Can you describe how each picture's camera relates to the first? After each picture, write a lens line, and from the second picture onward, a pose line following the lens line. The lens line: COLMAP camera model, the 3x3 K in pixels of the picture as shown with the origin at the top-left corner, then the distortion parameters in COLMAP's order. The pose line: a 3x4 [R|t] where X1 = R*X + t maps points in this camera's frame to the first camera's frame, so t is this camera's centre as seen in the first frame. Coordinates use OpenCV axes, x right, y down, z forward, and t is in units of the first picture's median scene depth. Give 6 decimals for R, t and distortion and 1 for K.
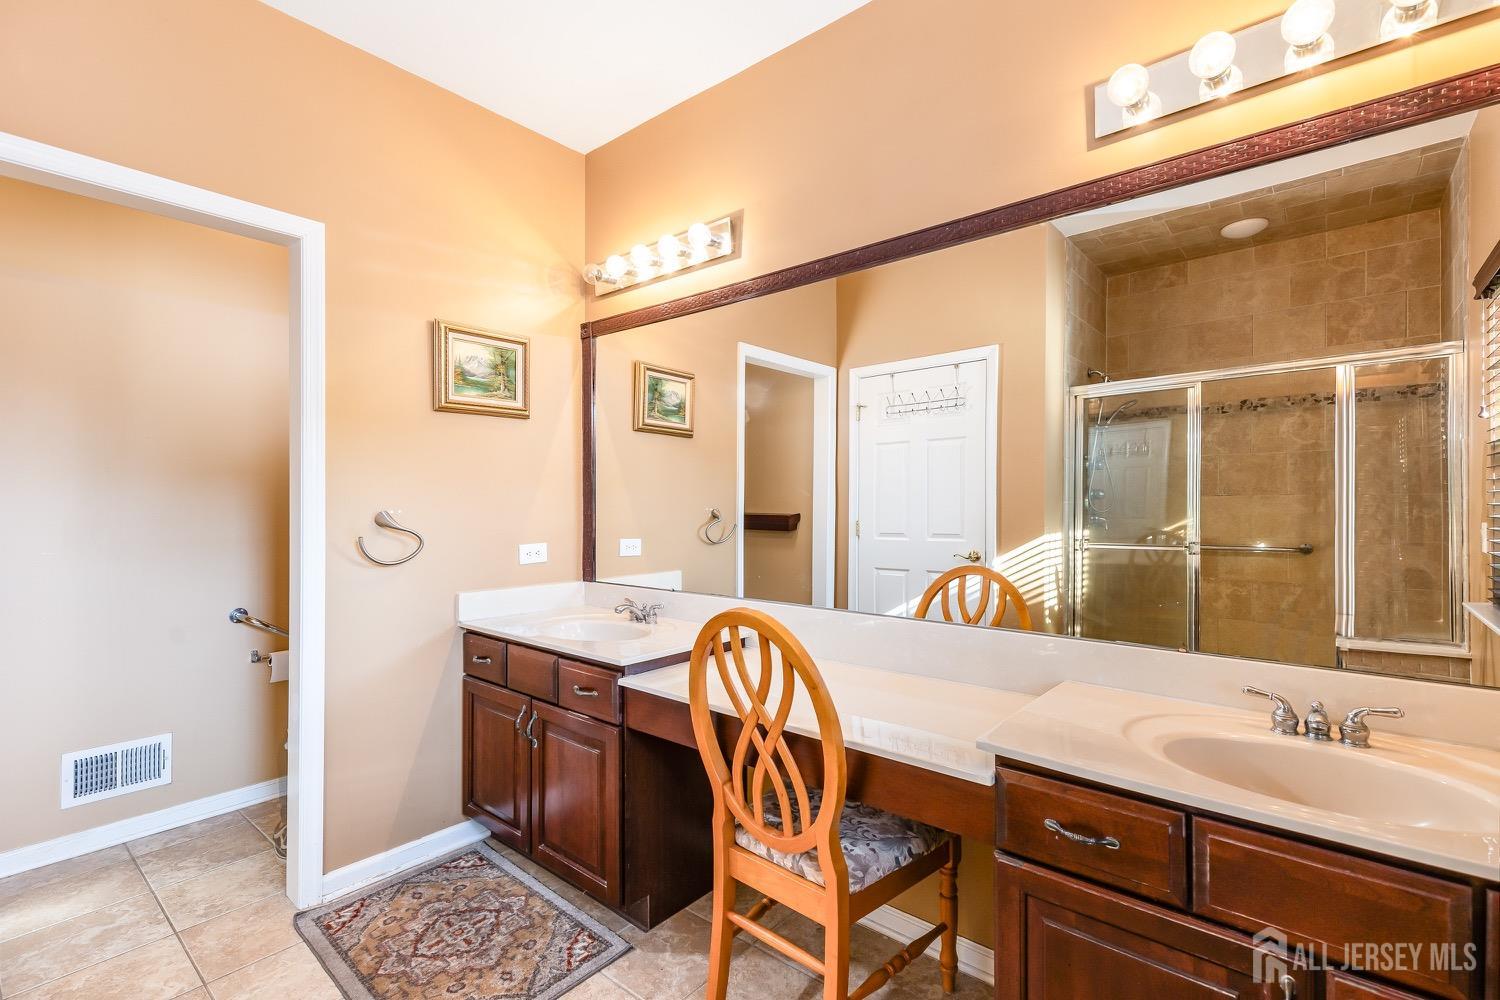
lens RADIAL K [[683.4, 0, 751.8], [0, 683.4, 501.1], [0, 0, 1]] dist [0.005920, -0.002019]
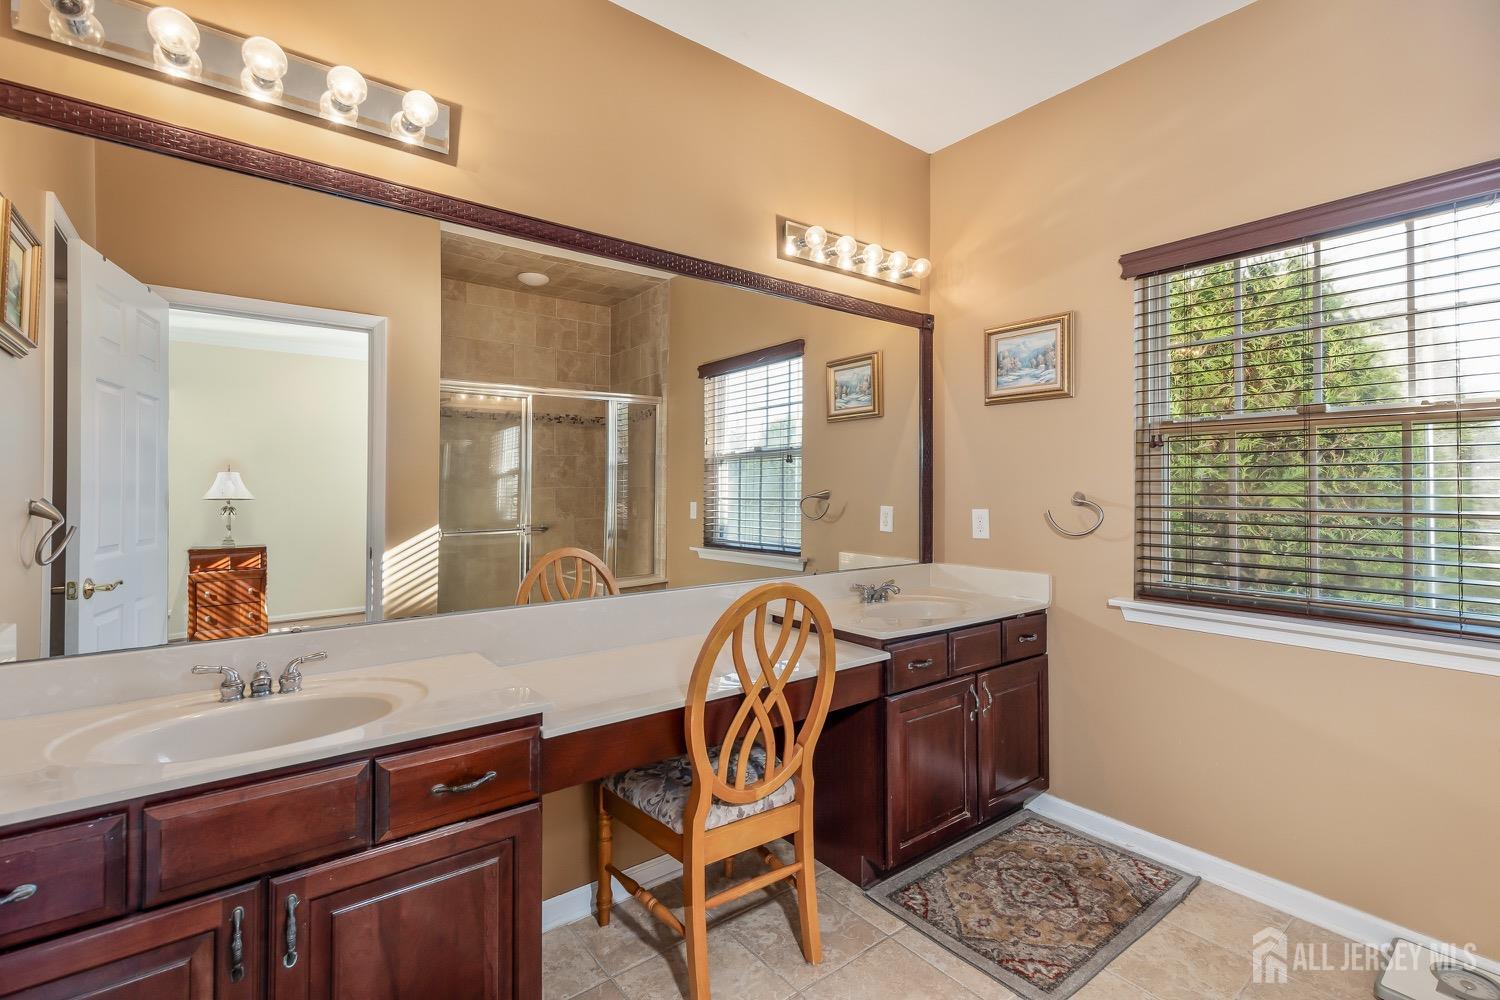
lens RADIAL K [[683.4, 0, 753.5], [0, 683.4, 492.0], [0, 0, 1]] dist [0.005920, -0.002019]
pose [[0.185398, 0.011333, 0.982598, -0.462721], [0.005627, 0.999905, -0.012594, 0.018784], [-0.982647, 0.007864, 0.185316, 0.373150]]
